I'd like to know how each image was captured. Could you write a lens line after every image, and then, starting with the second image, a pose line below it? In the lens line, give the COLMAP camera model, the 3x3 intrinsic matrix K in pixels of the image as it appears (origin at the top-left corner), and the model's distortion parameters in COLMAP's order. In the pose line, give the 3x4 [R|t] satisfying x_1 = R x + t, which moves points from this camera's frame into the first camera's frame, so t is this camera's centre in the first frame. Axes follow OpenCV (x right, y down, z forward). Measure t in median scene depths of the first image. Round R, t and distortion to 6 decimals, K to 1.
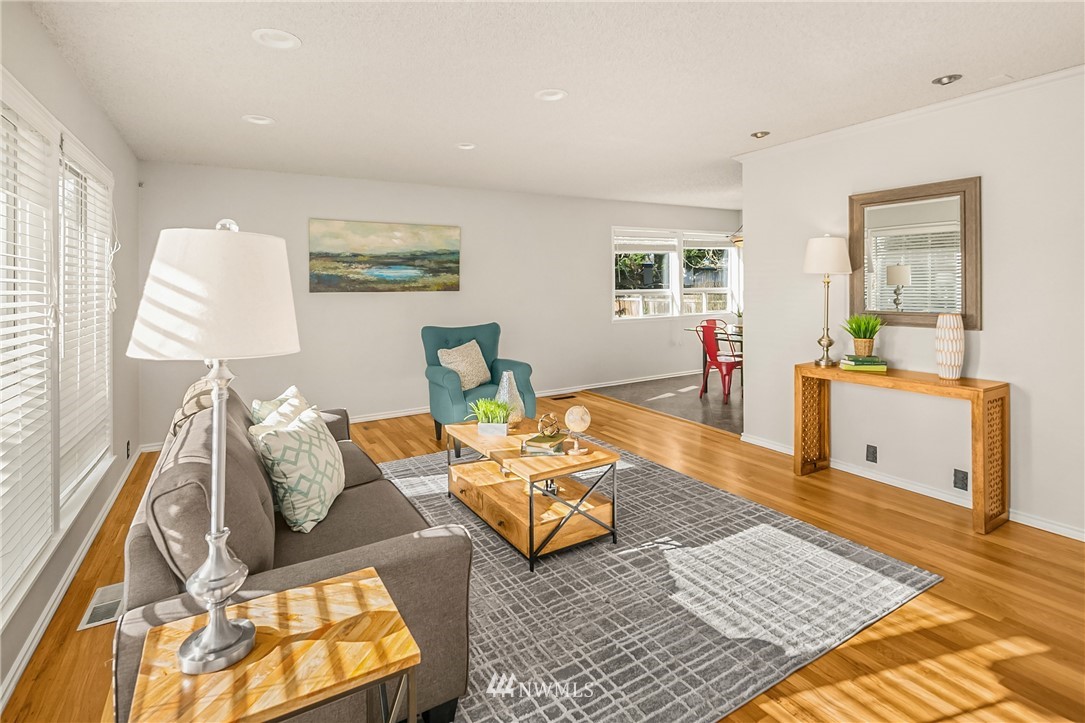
lens RADIAL K [[534.6, 0, 539.9], [0, 534.6, 289.1], [0, 0, 1]] dist [-0.001765, -0.001274]
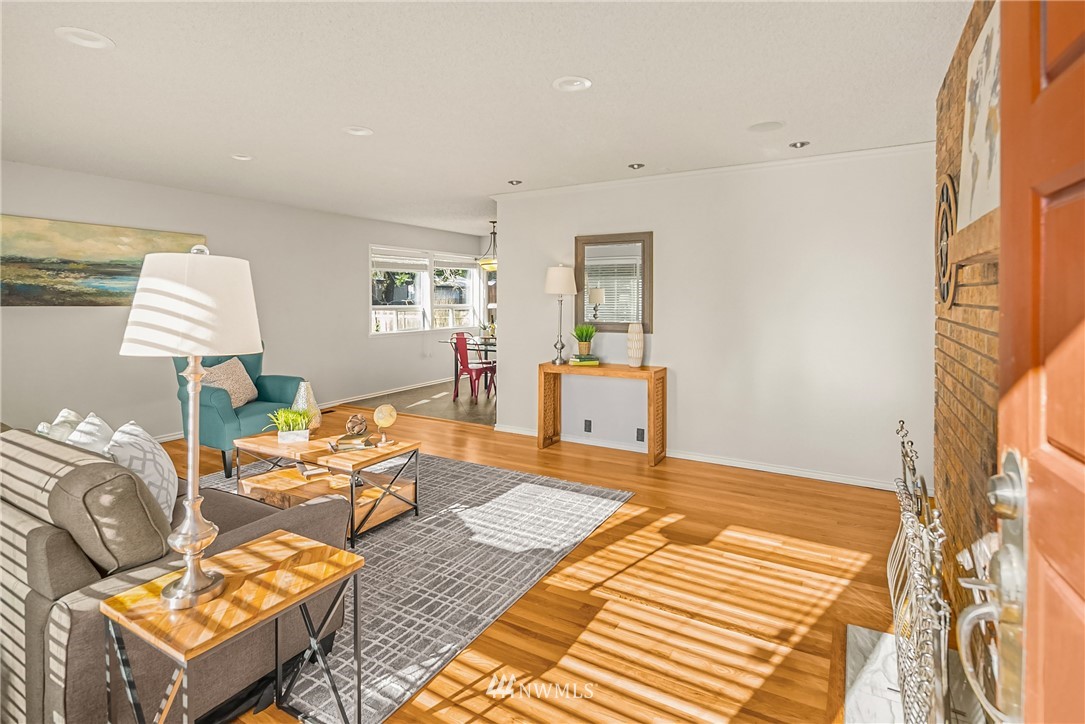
lens RADIAL K [[547.4, 0, 544.2], [0, 547.4, 308.2], [0, 0, 1]] dist [0.000543, 0.000412]
pose [[0.868793, 0.004127, 0.495158, -0.199588], [-0.006357, 0.999976, 0.002819, 0.002831], [-0.495134, -0.005596, 0.868798, -0.188463]]
